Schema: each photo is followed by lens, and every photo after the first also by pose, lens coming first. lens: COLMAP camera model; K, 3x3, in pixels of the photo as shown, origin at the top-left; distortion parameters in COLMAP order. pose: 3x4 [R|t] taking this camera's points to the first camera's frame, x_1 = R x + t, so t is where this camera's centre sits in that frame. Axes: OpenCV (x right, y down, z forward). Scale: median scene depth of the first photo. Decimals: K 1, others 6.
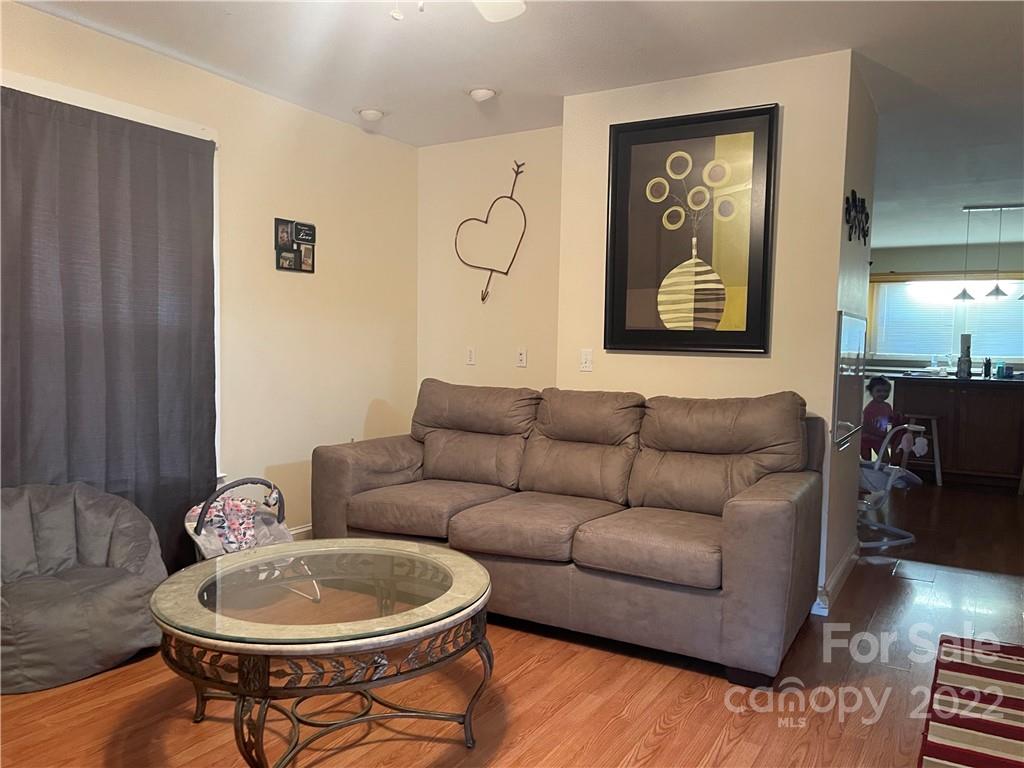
lens RADIAL K [[773.2, 0, 514.4], [0, 773.2, 382.2], [0, 0, 1]] dist [0.067846, -0.091502]
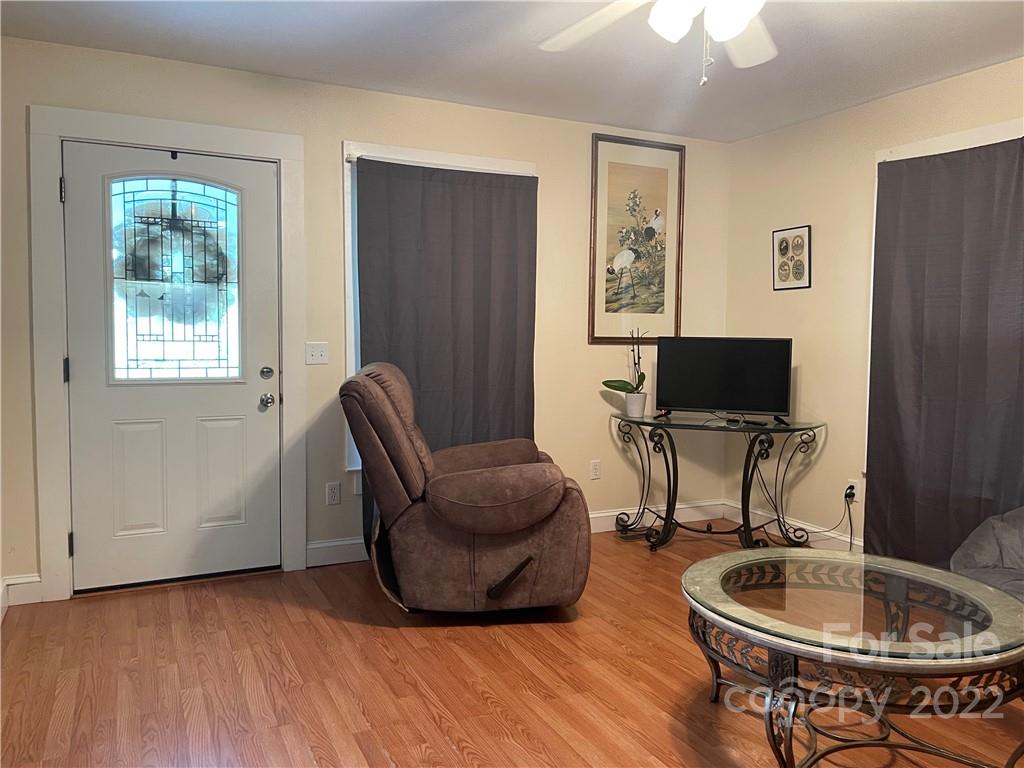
lens RADIAL K [[773.2, 0, 514.4], [0, 773.2, 382.2], [0, 0, 1]] dist [0.067846, -0.091502]
pose [[-0.538595, 0.029291, -0.842056, 0.526492], [-0.065123, 0.994959, 0.076264, -0.039240], [0.840044, 0.095913, -0.533972, 0.733406]]
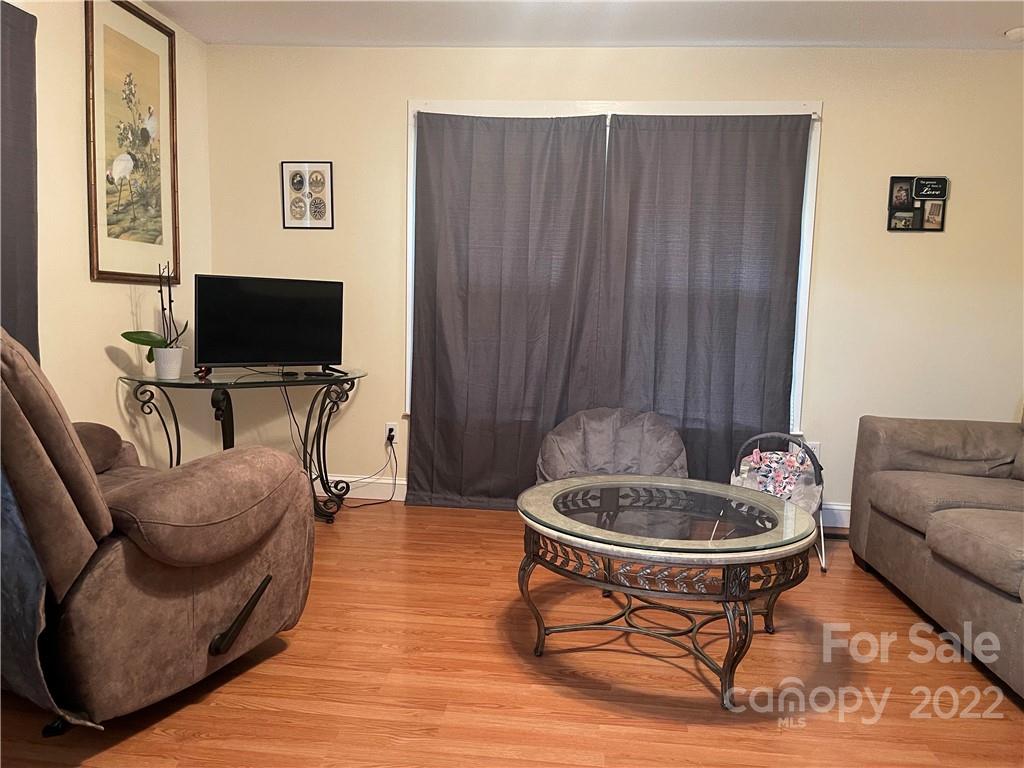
lens RADIAL K [[773.2, 0, 514.4], [0, 773.2, 382.2], [0, 0, 1]] dist [0.067846, -0.091502]
pose [[0.430312, 0.084192, -0.898745, 0.420586], [-0.070055, 0.995753, 0.059738, 0.015456], [0.899958, 0.037256, 0.434383, 0.204700]]
